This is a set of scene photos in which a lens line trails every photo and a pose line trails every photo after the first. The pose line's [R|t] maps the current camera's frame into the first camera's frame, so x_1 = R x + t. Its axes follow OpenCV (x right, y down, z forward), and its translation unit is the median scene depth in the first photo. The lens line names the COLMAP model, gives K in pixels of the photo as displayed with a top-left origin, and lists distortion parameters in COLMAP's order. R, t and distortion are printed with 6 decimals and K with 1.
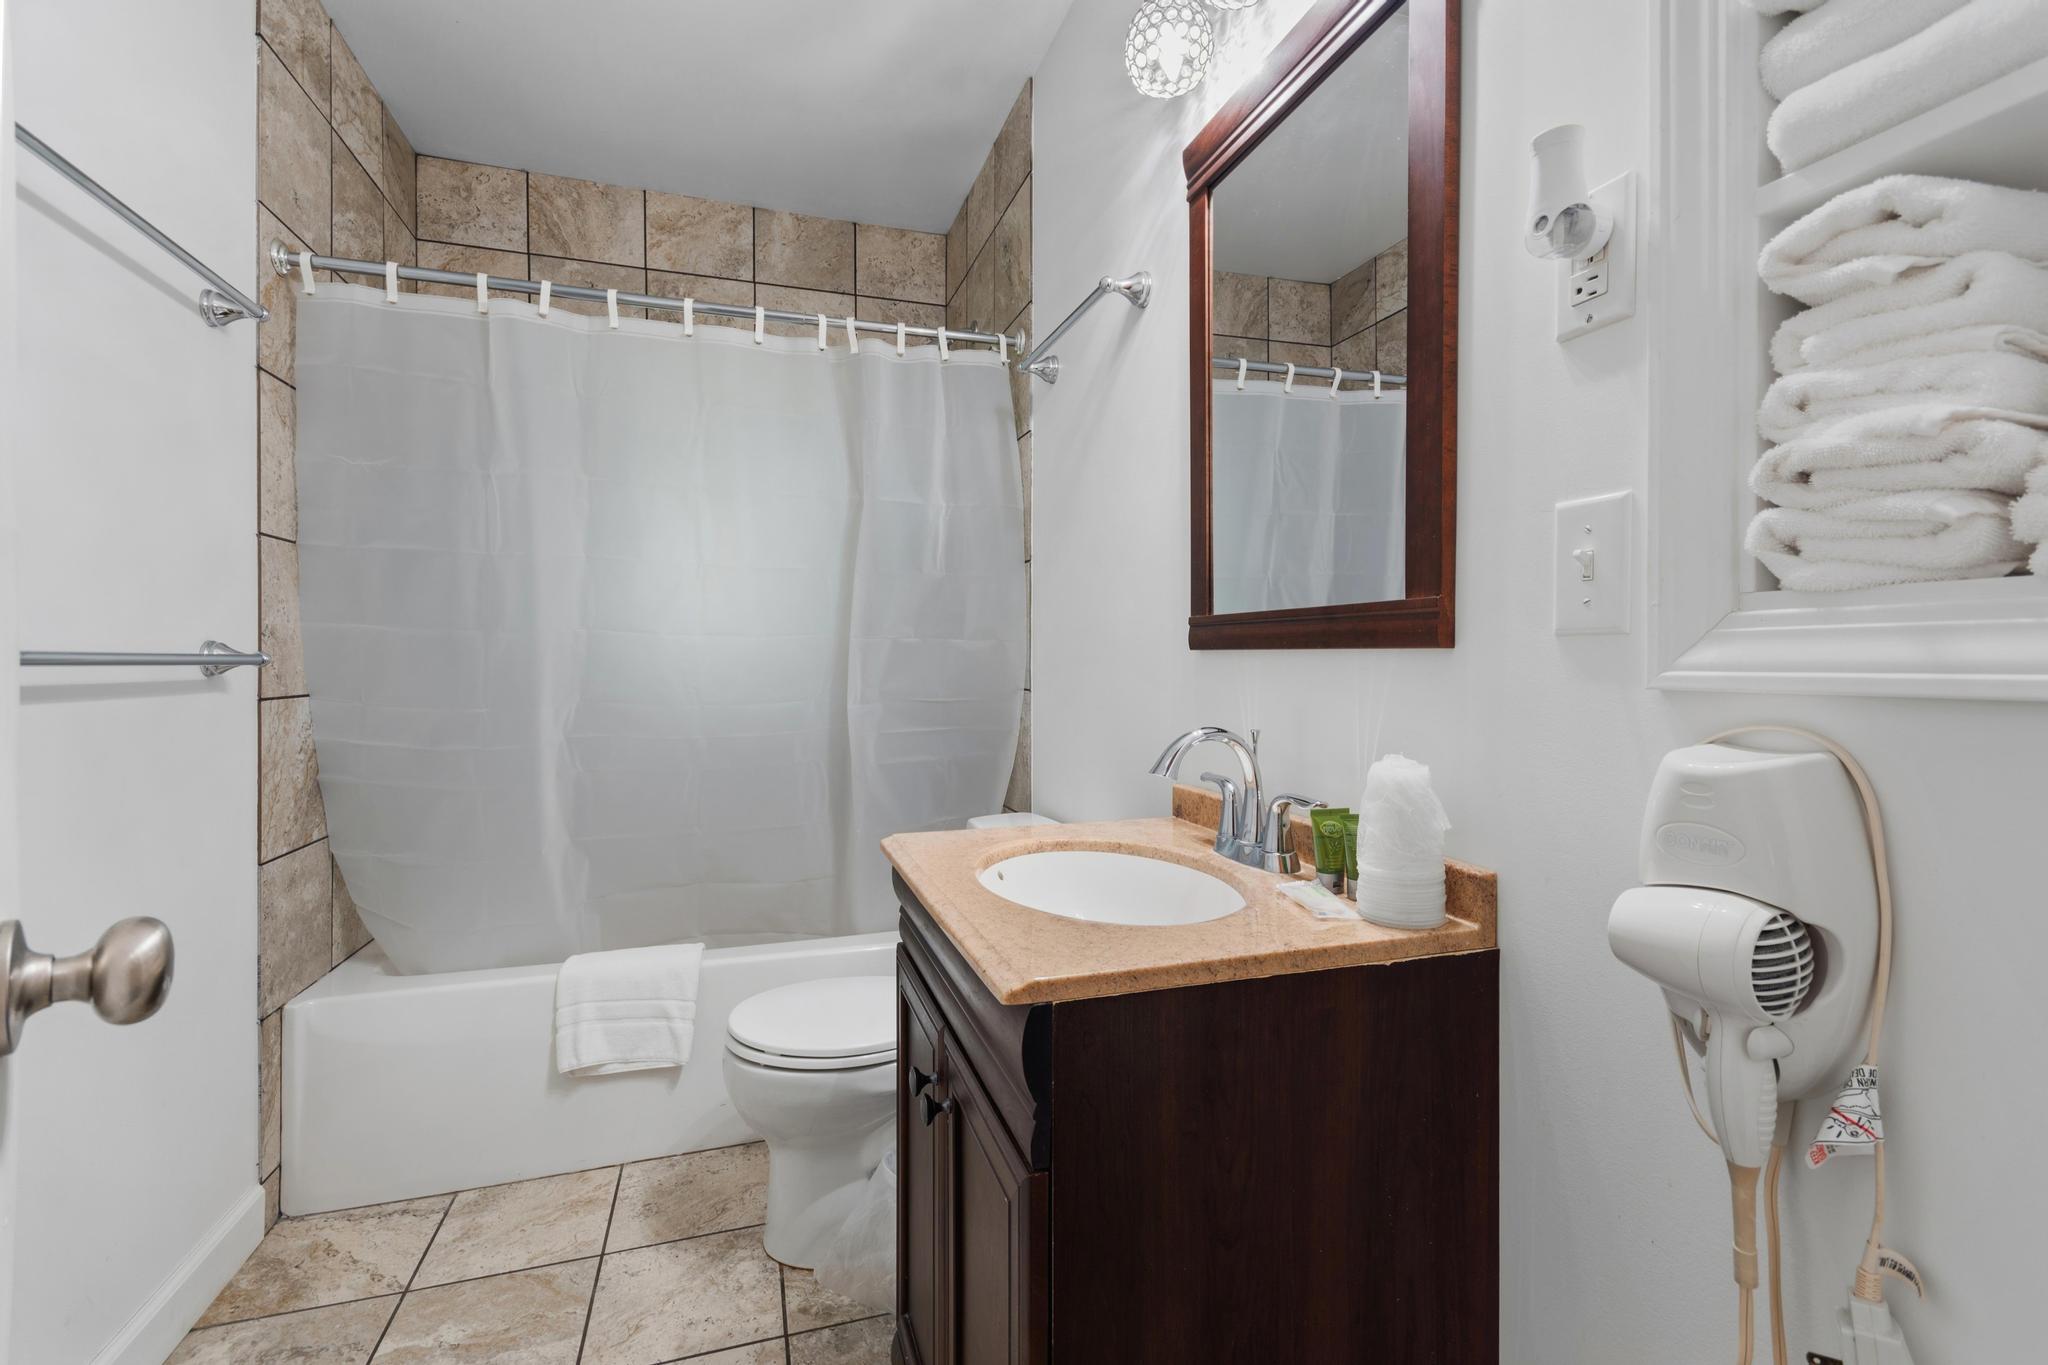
lens RADIAL K [[906.7, 0, 1024.0], [0, 906.7, 682.5], [0, 0, 1]] dist [-0.000665, -0.000047]
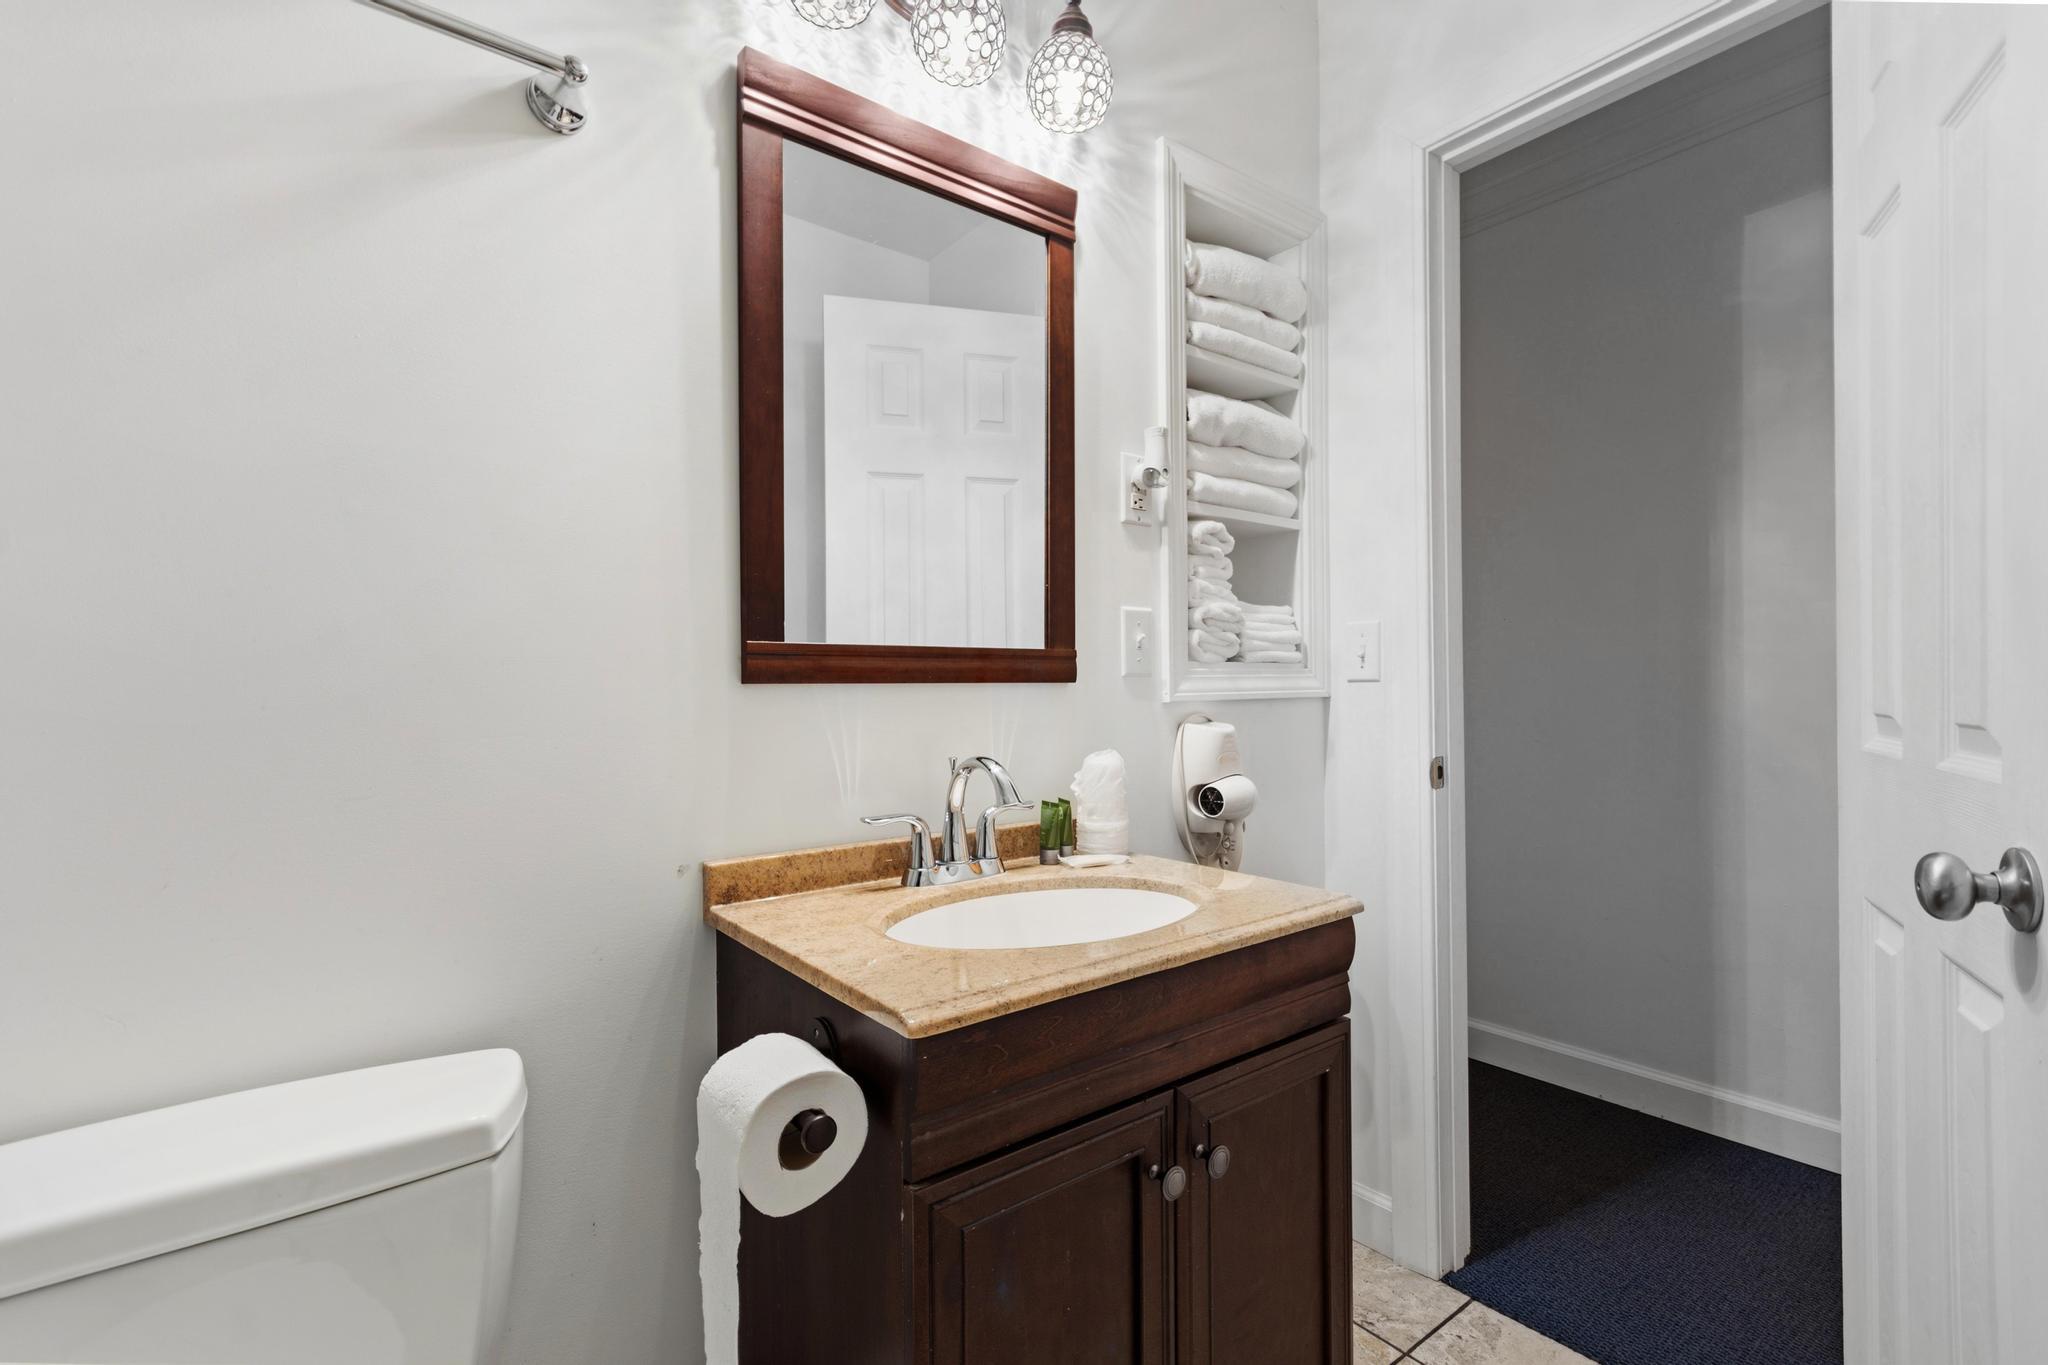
lens RADIAL K [[906.7, 0, 1024.0], [0, 906.7, 682.5], [0, 0, 1]] dist [-0.000665, -0.000047]
pose [[-0.338034, -0.016243, 0.940994, -0.956786], [0.025125, 0.999339, 0.026276, -0.077731], [-0.940799, 0.032524, -0.337402, 1.542594]]
